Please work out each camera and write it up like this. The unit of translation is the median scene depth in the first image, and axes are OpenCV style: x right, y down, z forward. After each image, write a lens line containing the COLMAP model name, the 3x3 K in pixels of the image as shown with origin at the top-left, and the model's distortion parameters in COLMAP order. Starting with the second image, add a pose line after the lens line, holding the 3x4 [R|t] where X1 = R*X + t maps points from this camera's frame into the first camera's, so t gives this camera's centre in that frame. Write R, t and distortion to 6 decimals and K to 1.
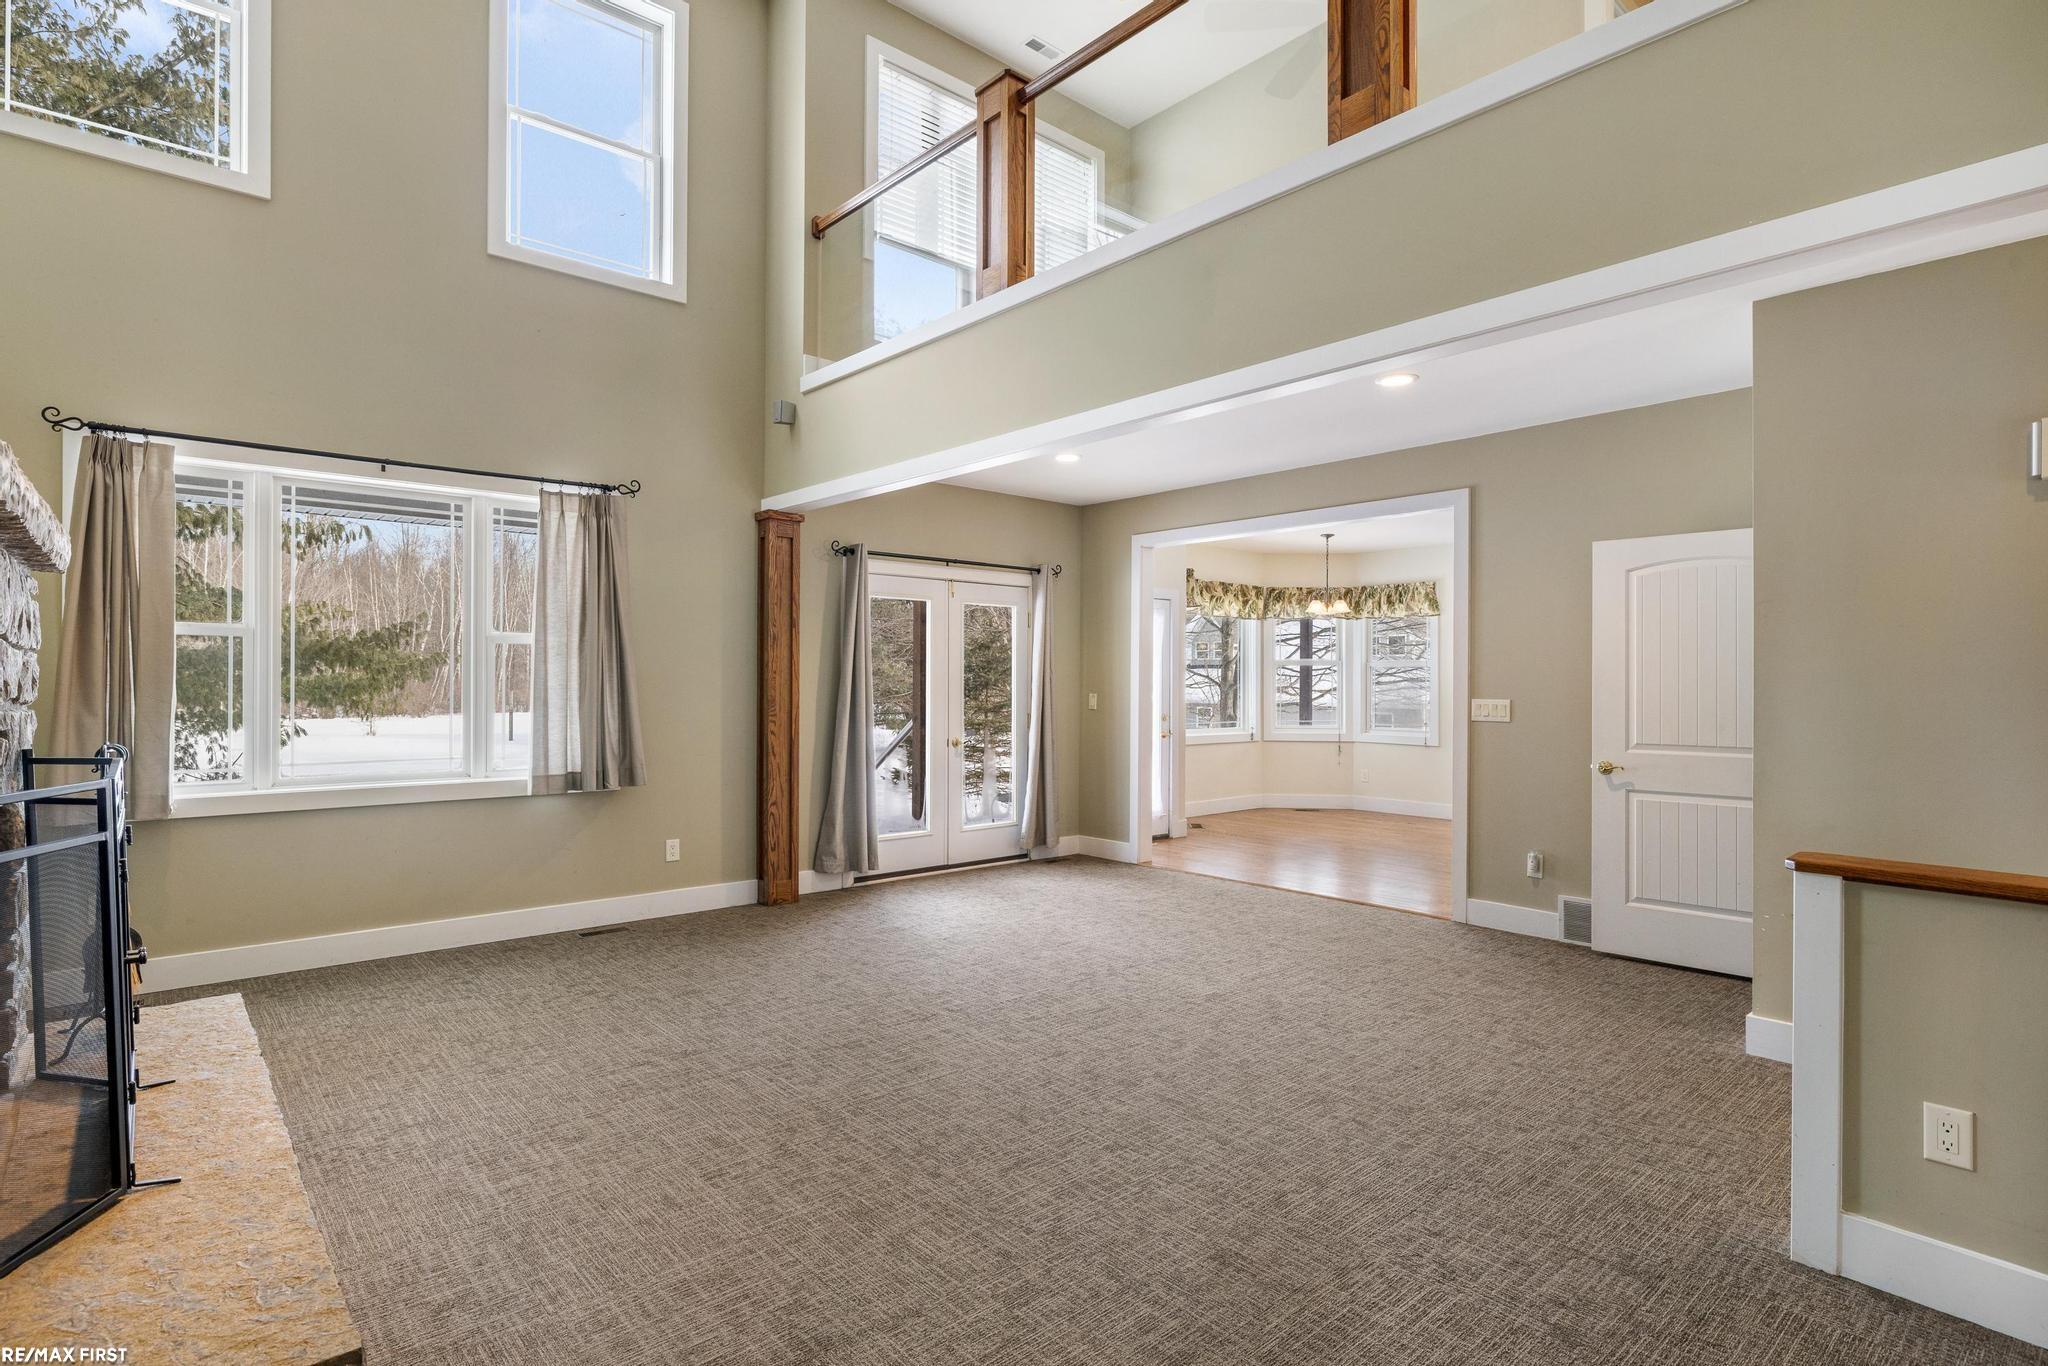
lens RADIAL K [[1021.5, 0, 1017.3], [0, 1021.5, 683.6], [0, 0, 1]] dist [-0.006105, -0.000868]
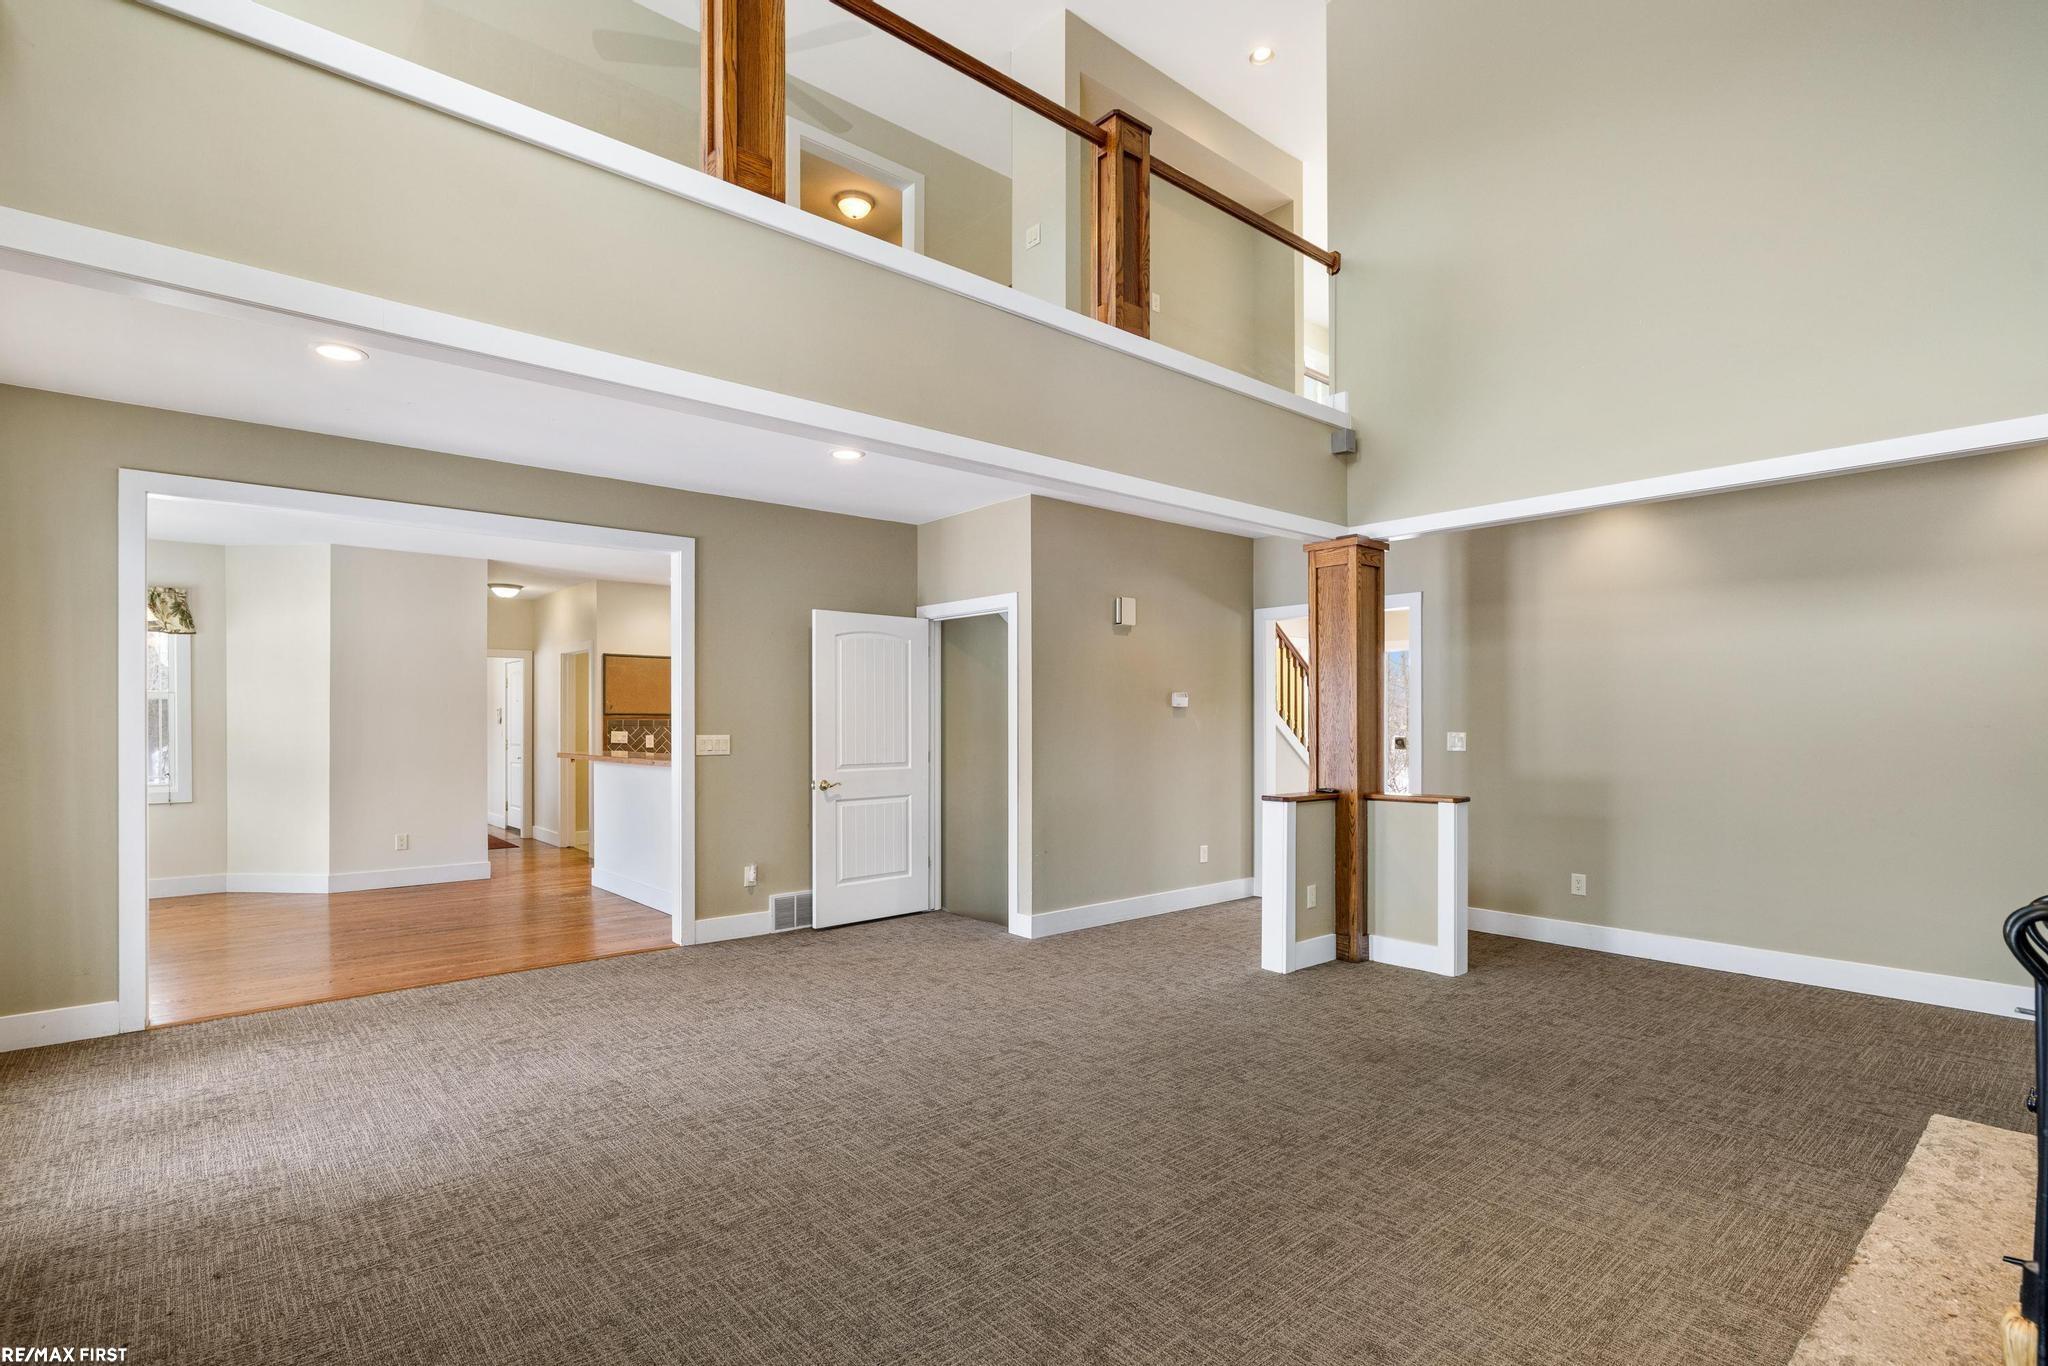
lens RADIAL K [[981.9, 0, 1026.7], [0, 981.9, 720.0], [0, 0, 1]] dist [-0.005878, 0.000947]
pose [[0.004354, -0.003493, 0.999984, -0.634080], [0.002960, 0.999990, 0.003480, -0.003735], [-0.999986, 0.002945, 0.004365, 0.696855]]
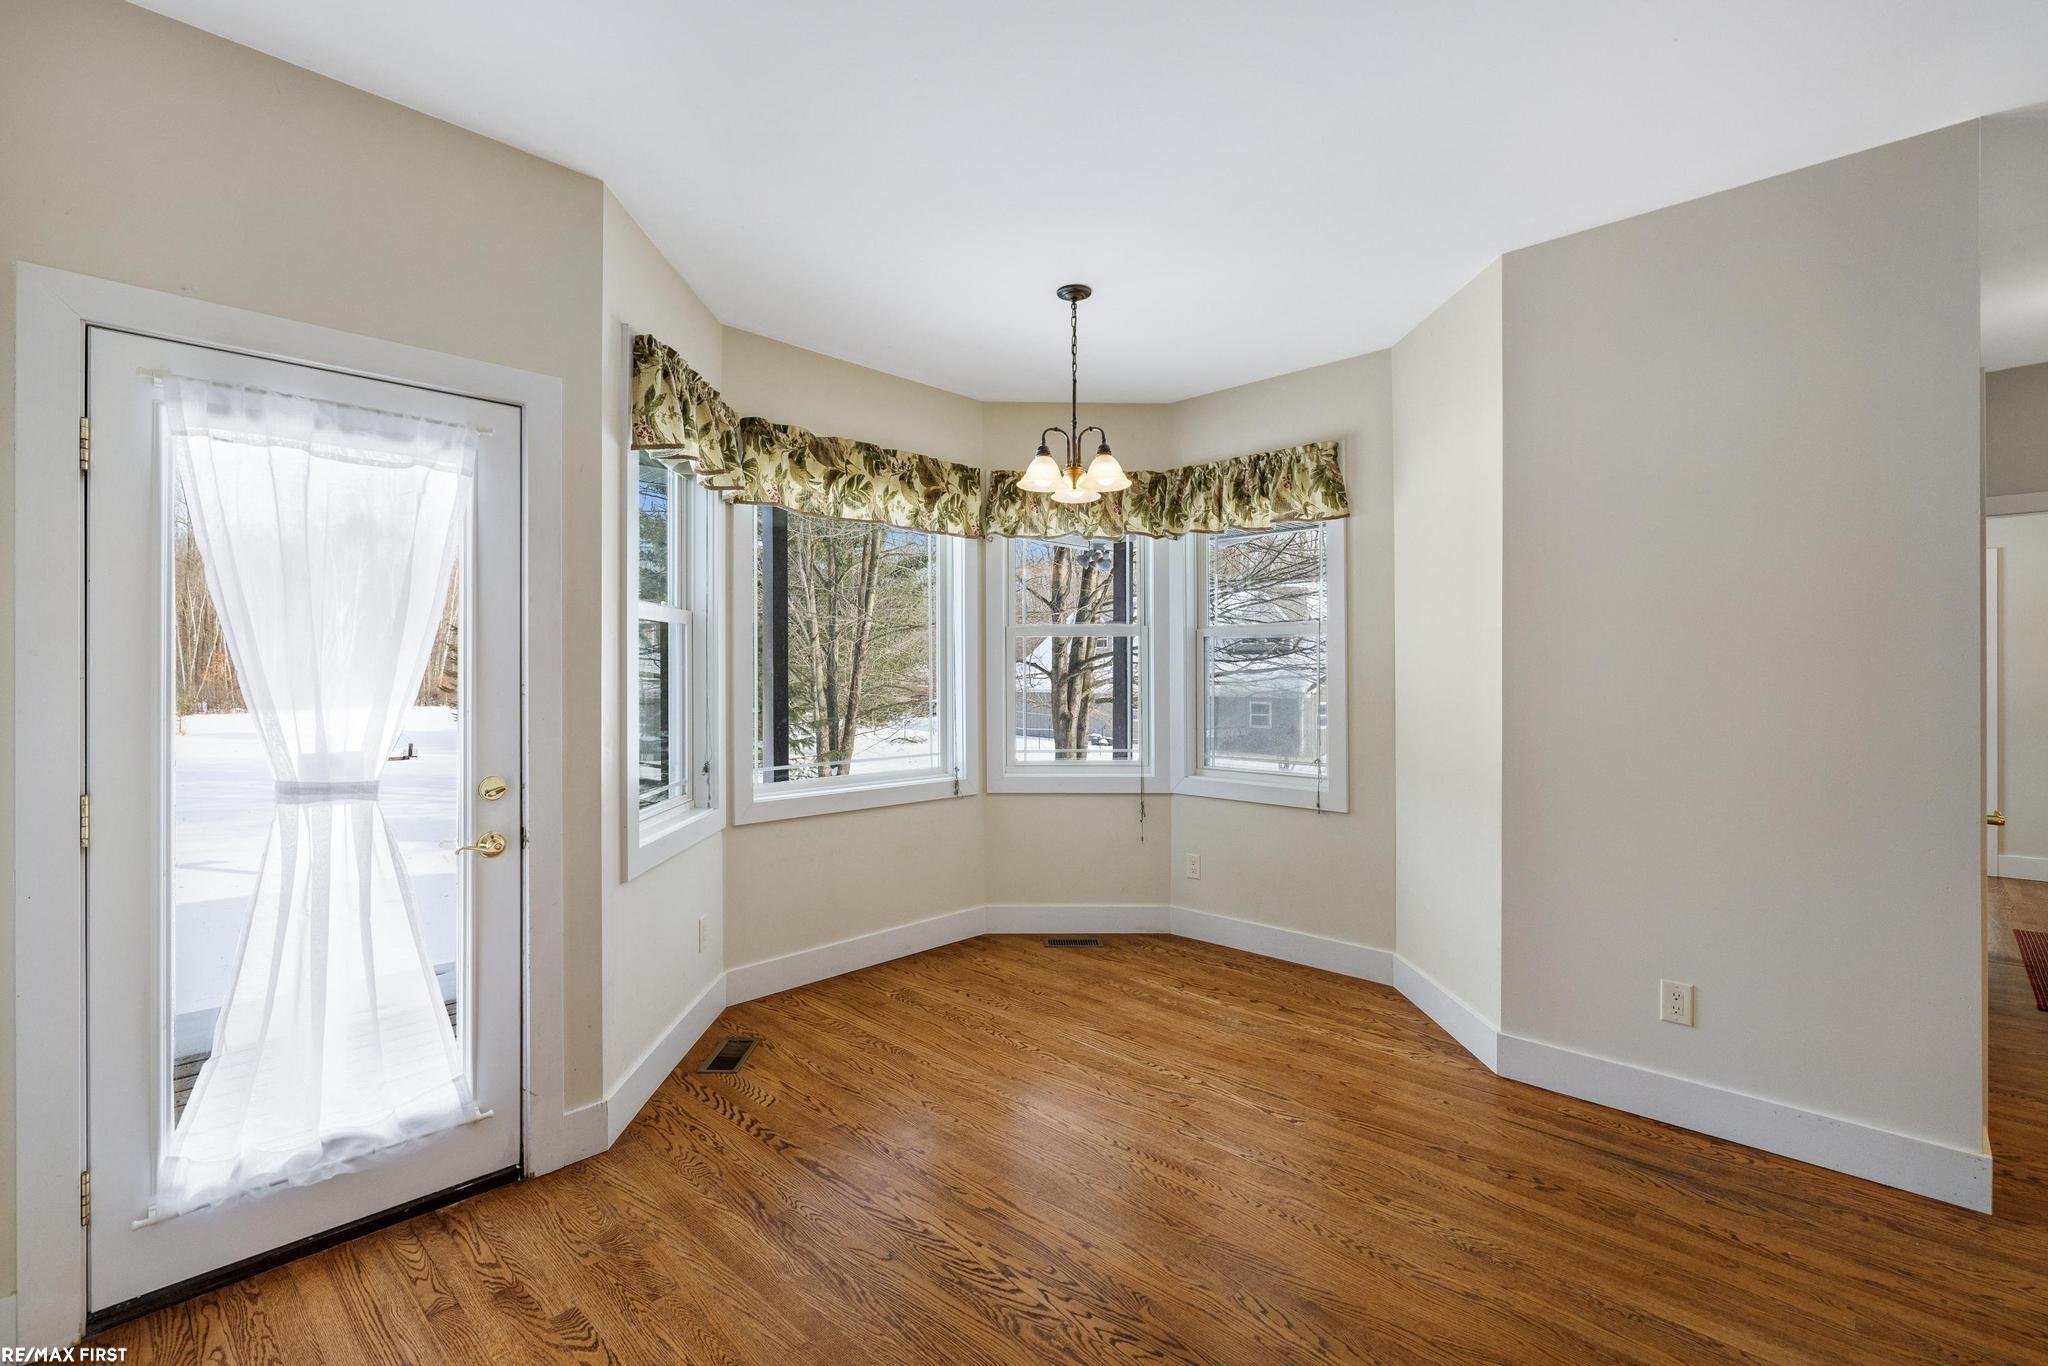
lens RADIAL K [[916.8, 0, 1021.5], [0, 916.8, 672.3], [0, 0, 1]] dist [-0.000544, 0.001251]
pose [[0.996583, -0.006977, 0.082298, 0.460770], [0.007049, 0.999975, -0.000584, -0.000870], [-0.082292, 0.001162, 0.996608, 1.184381]]
